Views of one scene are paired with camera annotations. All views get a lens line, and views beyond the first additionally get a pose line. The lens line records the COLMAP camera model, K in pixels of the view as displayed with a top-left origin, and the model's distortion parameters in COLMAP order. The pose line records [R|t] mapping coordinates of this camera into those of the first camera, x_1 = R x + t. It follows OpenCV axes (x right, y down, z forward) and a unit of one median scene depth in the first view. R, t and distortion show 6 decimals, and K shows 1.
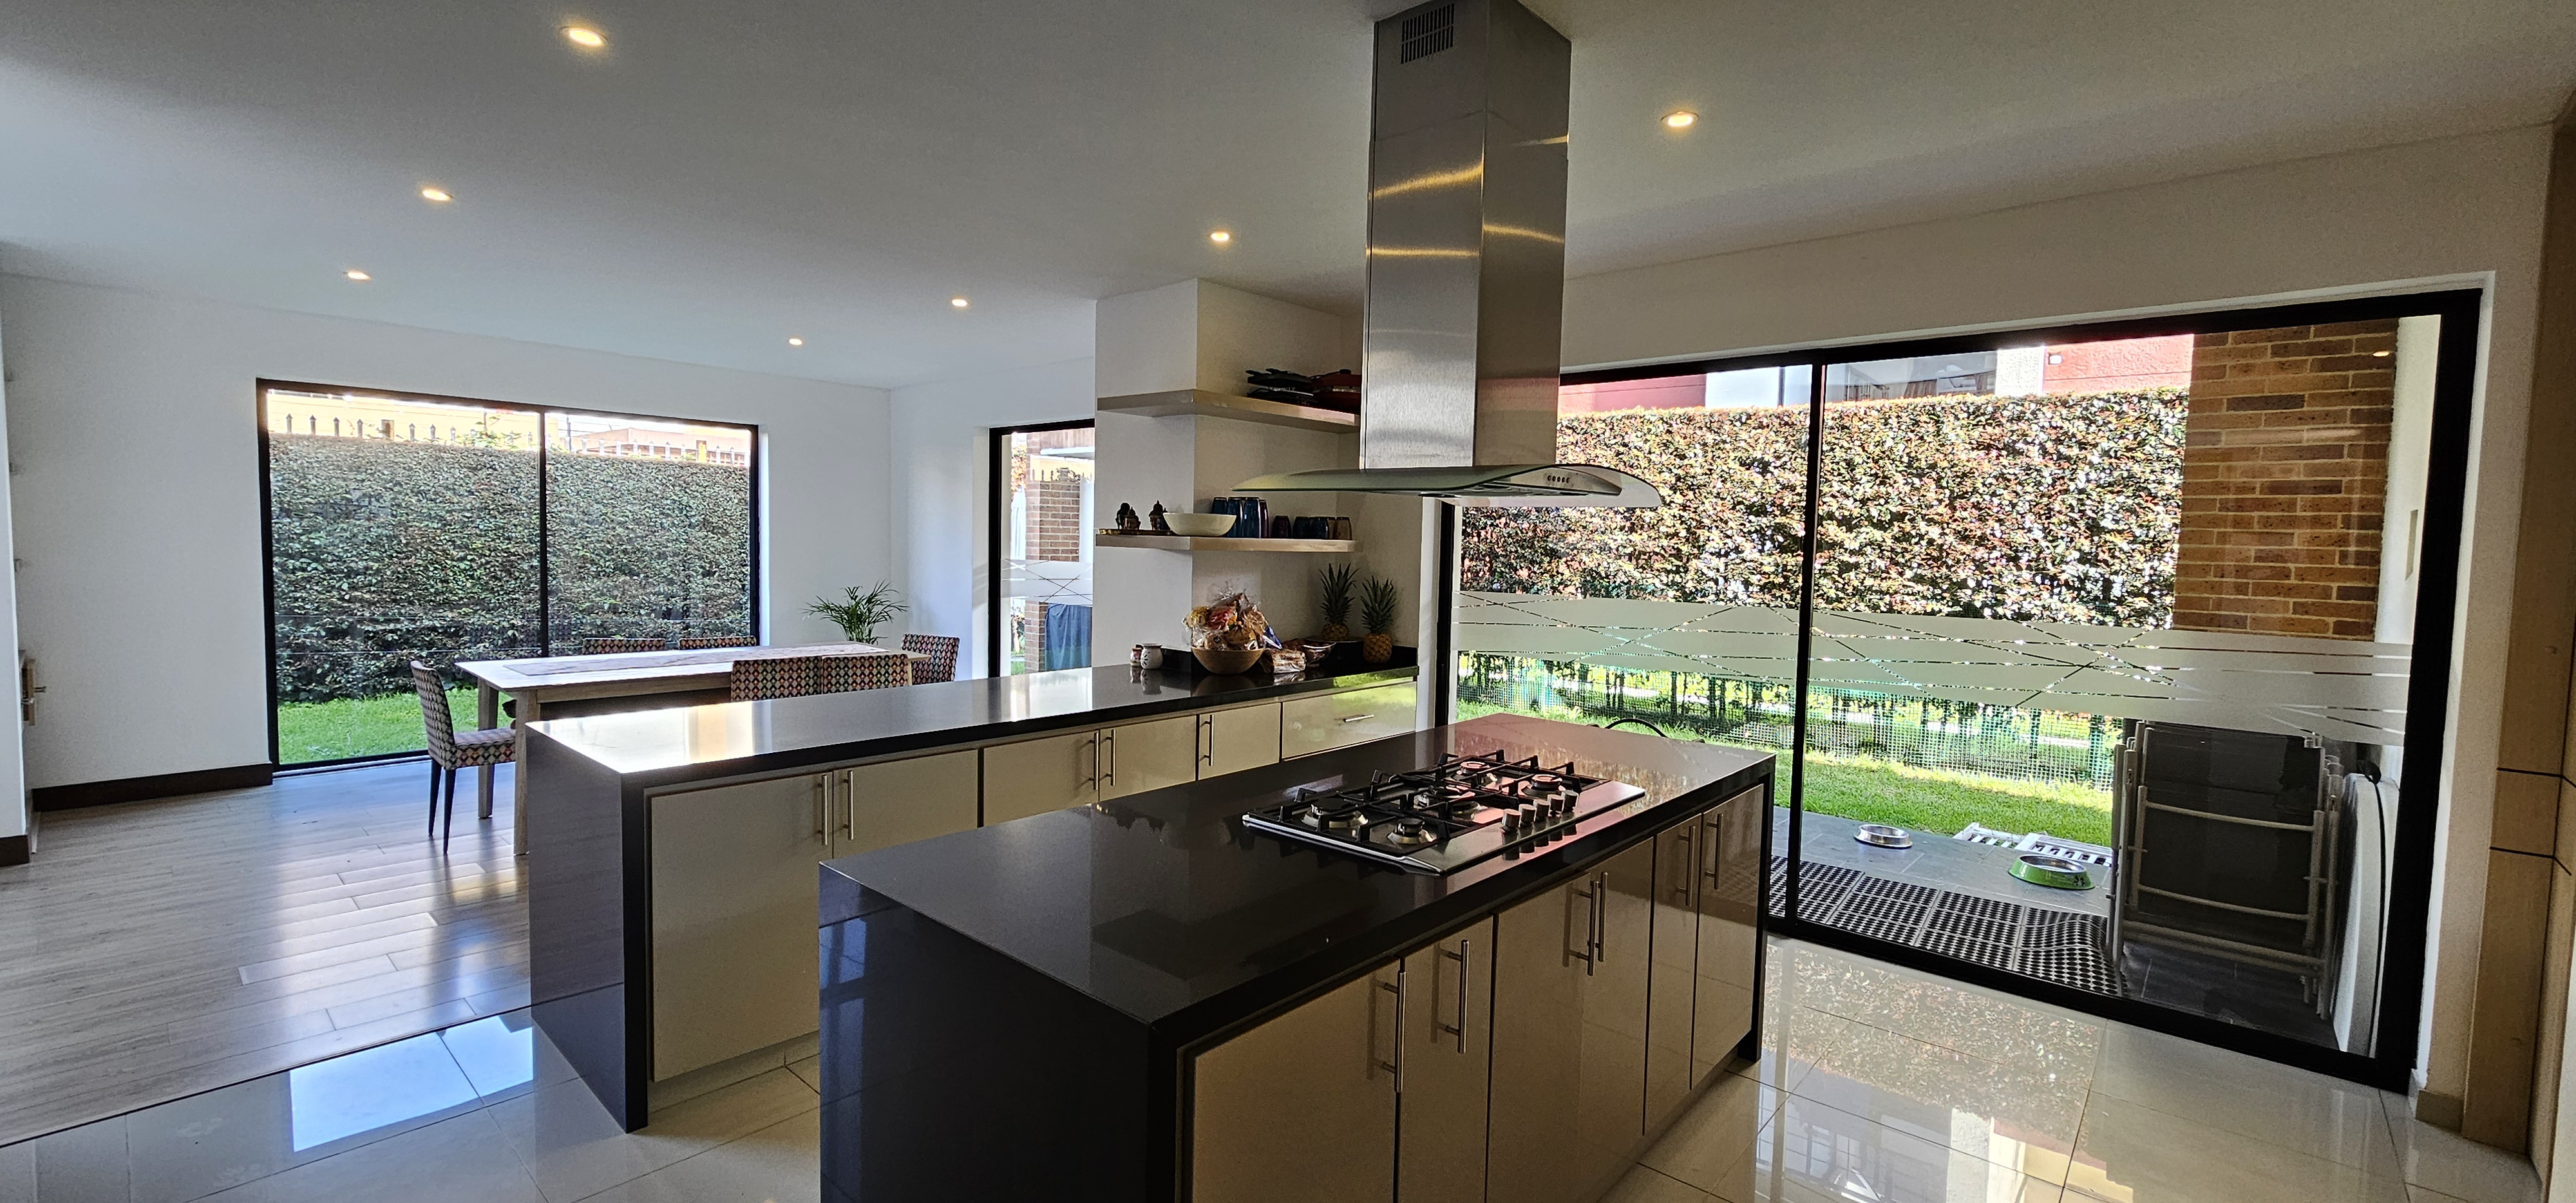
lens RADIAL K [[1047.2, 0, 1296.1], [0, 1047.2, 593.6], [0, 0, 1]] dist [0.000903, 0.000075]
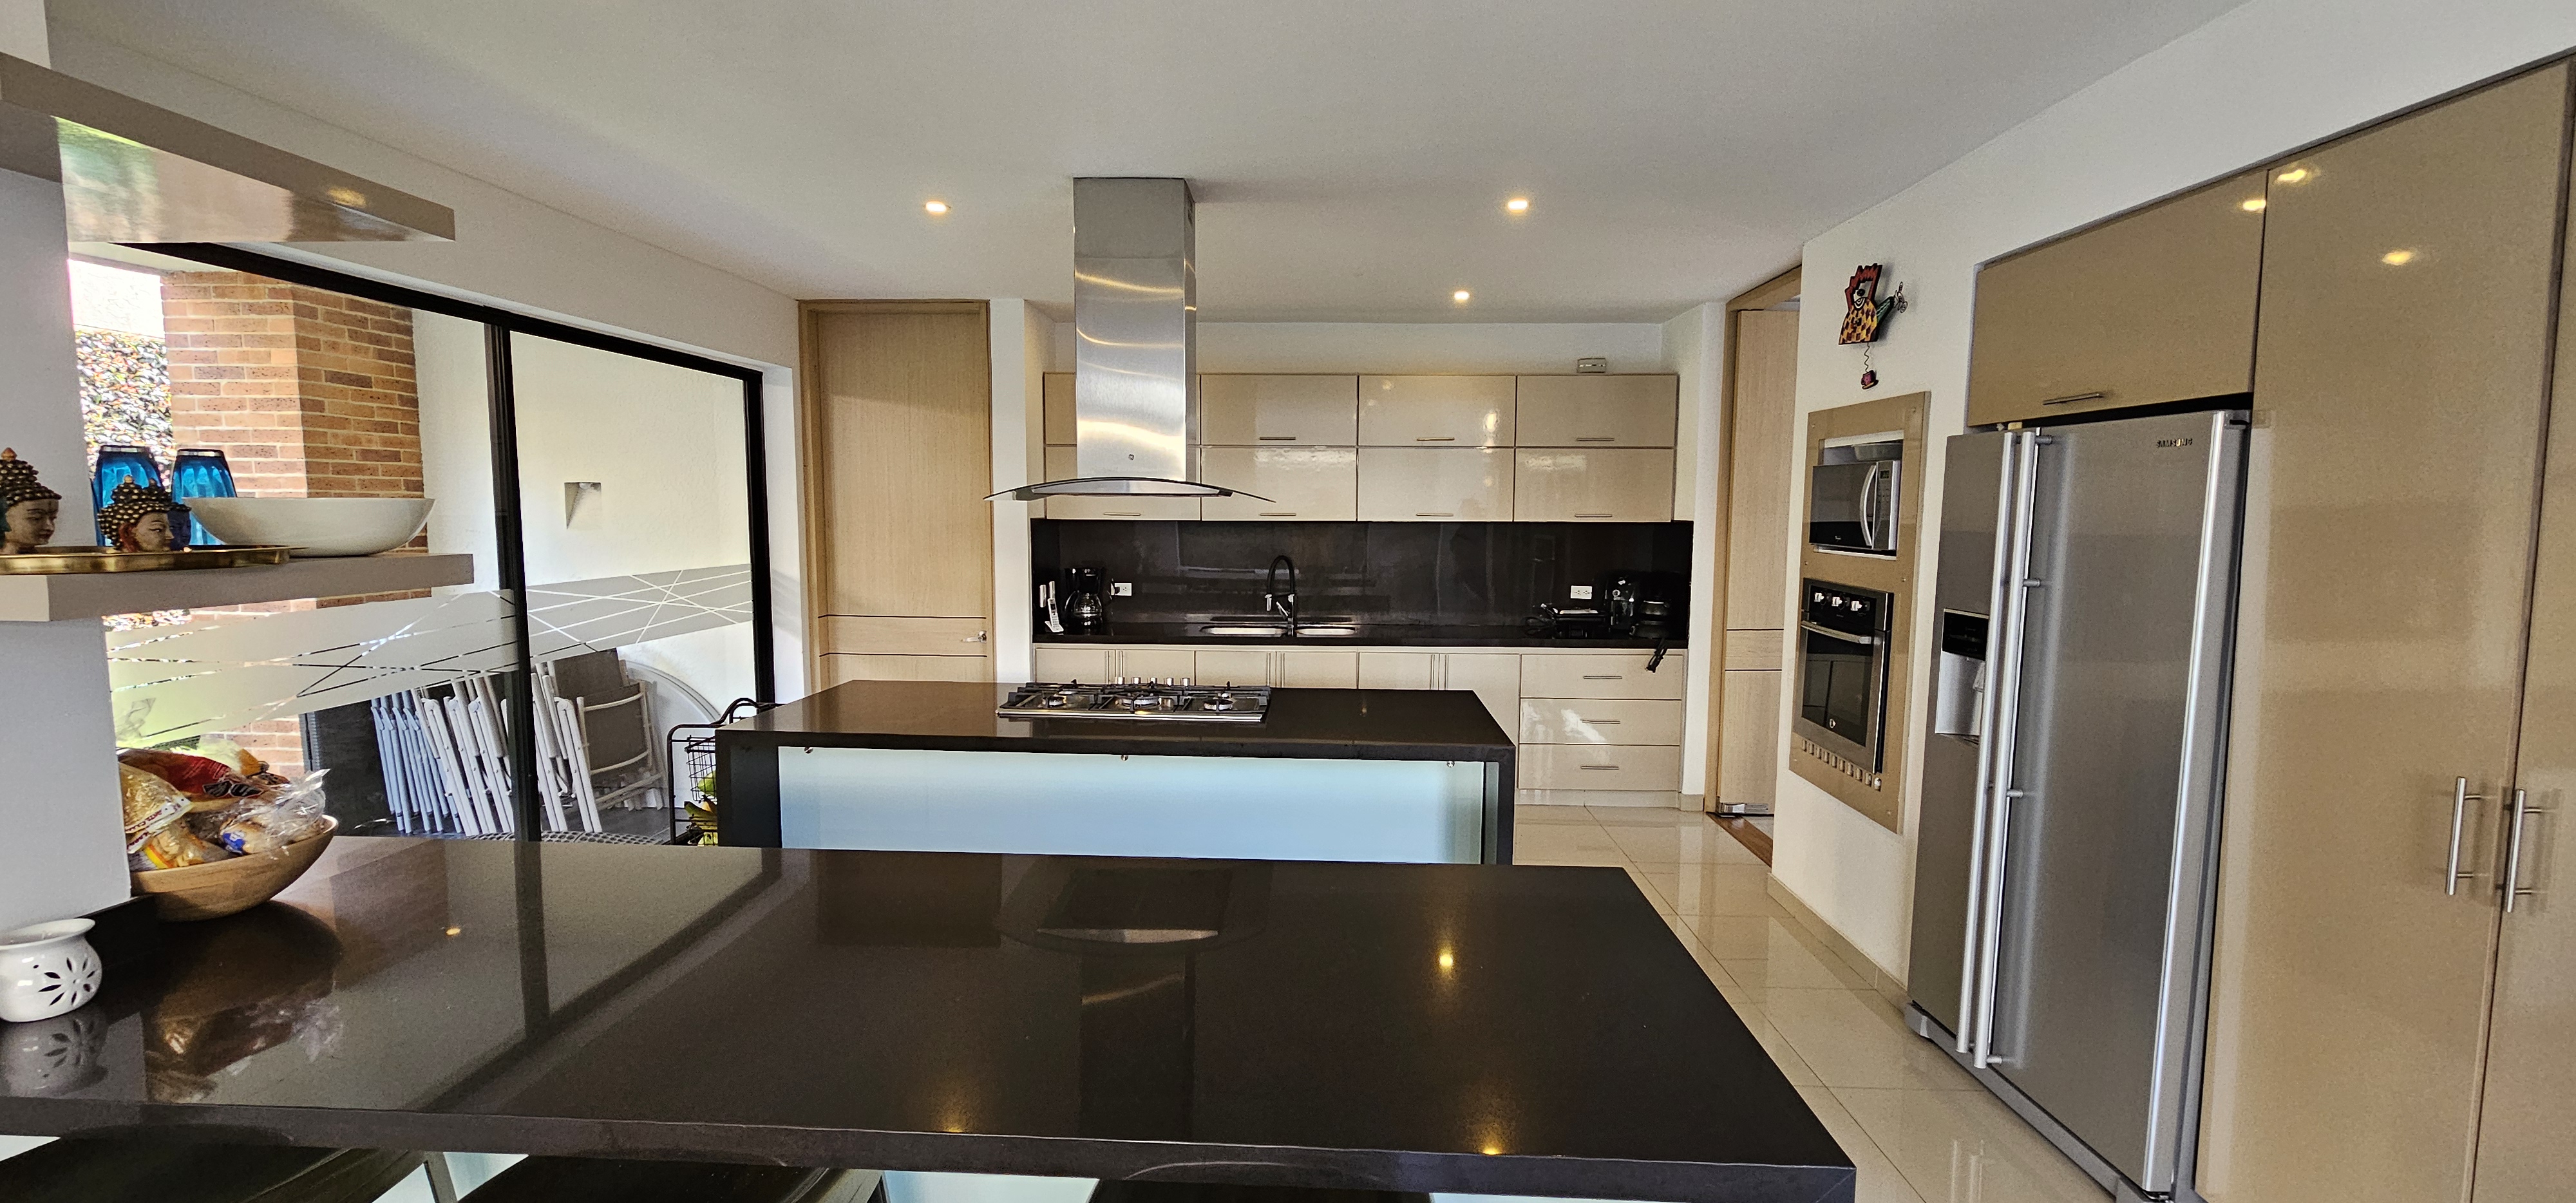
lens RADIAL K [[1047.2, 0, 1283.2], [0, 1047.2, 602.4], [0, 0, 1]] dist [0.000903, 0.000075]
pose [[-0.626318, -0.096728, 0.773544, -0.619708], [0.024102, 0.989395, 0.143234, -0.080272], [-0.779195, 0.108354, -0.617344, 0.935059]]
